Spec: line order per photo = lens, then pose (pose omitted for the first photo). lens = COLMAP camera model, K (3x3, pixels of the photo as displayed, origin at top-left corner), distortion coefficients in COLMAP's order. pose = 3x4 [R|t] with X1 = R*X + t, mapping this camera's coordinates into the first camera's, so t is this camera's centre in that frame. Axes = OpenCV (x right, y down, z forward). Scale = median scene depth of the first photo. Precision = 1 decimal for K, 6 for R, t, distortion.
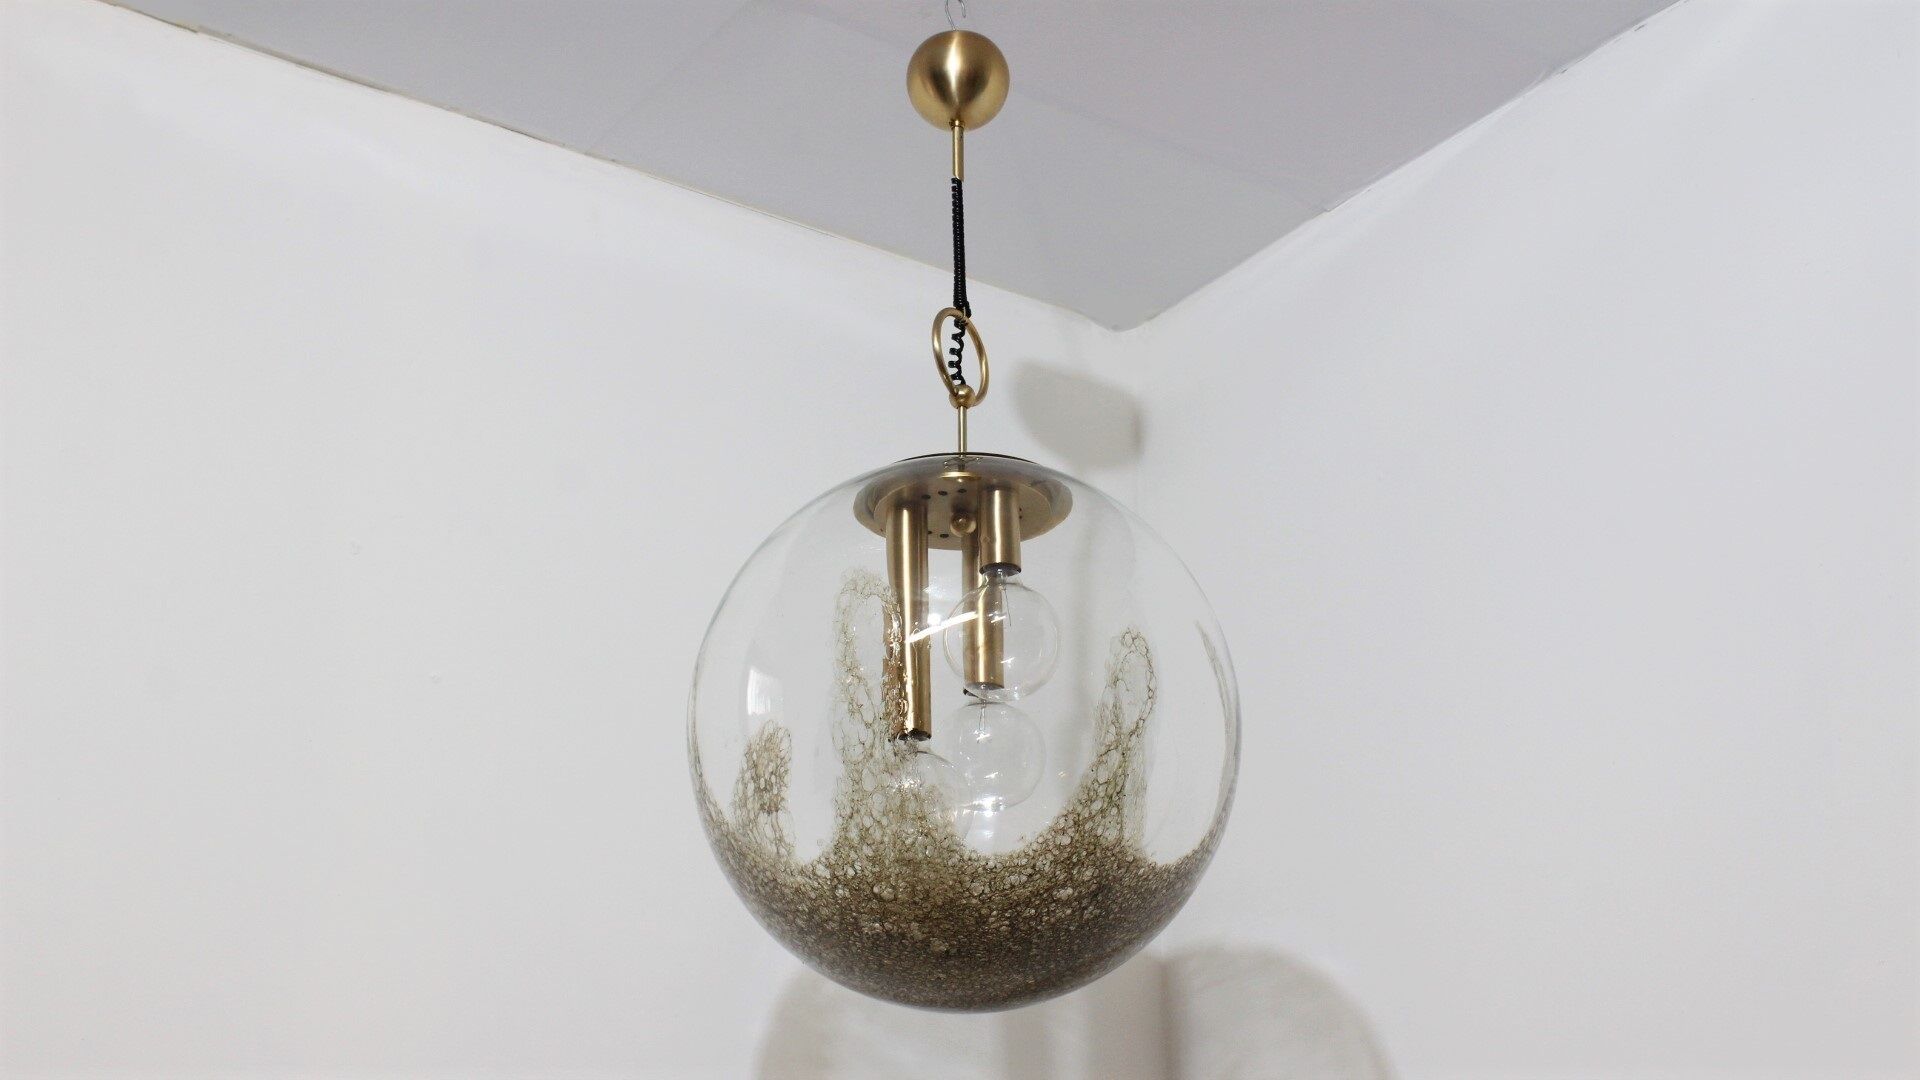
lens RADIAL K [[2798.7, 0, 960.0], [0, 2798.7, 540.0], [0, 0, 1]] dist [0.012458, -0.007378]
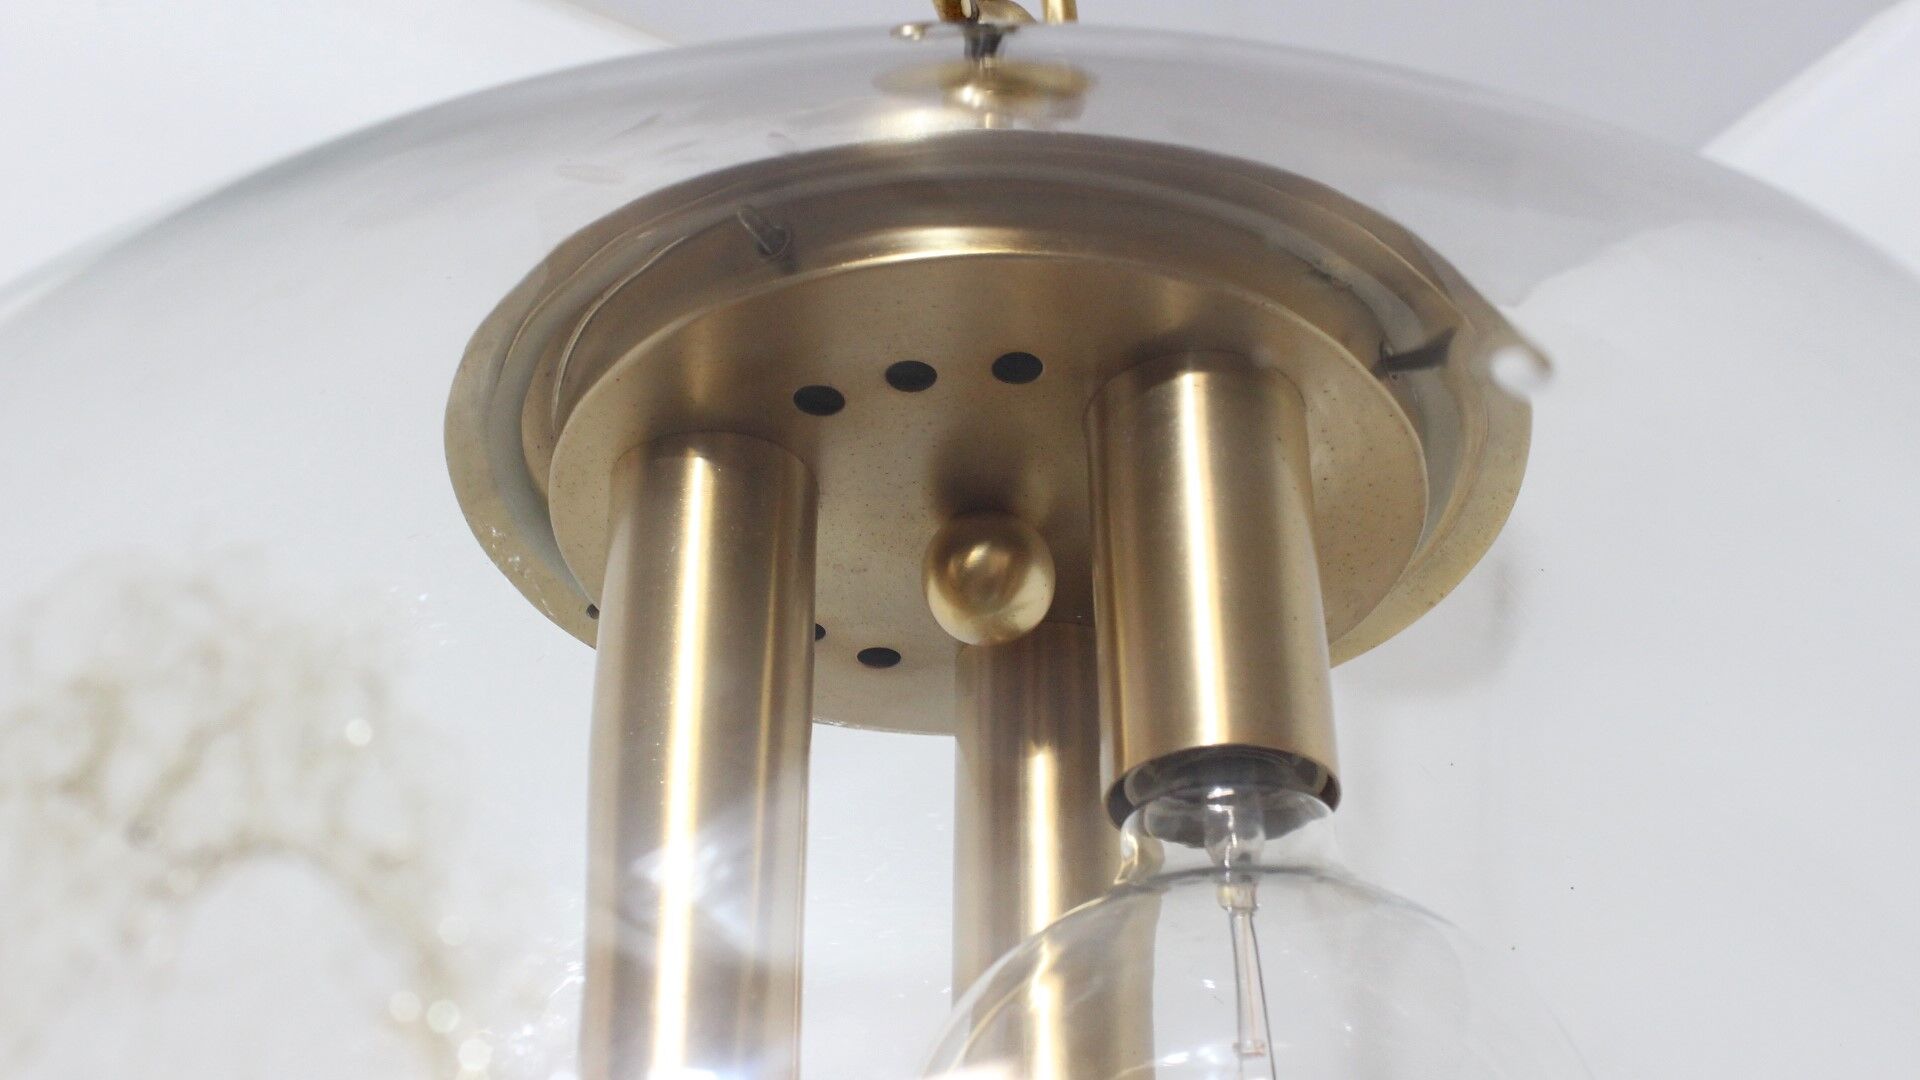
lens RADIAL K [[2798.7, 0, 960.0], [0, 2798.7, 540.0], [0, 0, 1]] dist [0.012458, -0.007378]
pose [[0.997872, 0.040452, 0.051136, -0.011487], [-0.032986, 0.989710, -0.139232, 0.019880], [-0.056242, 0.137249, 0.988939, 0.814952]]
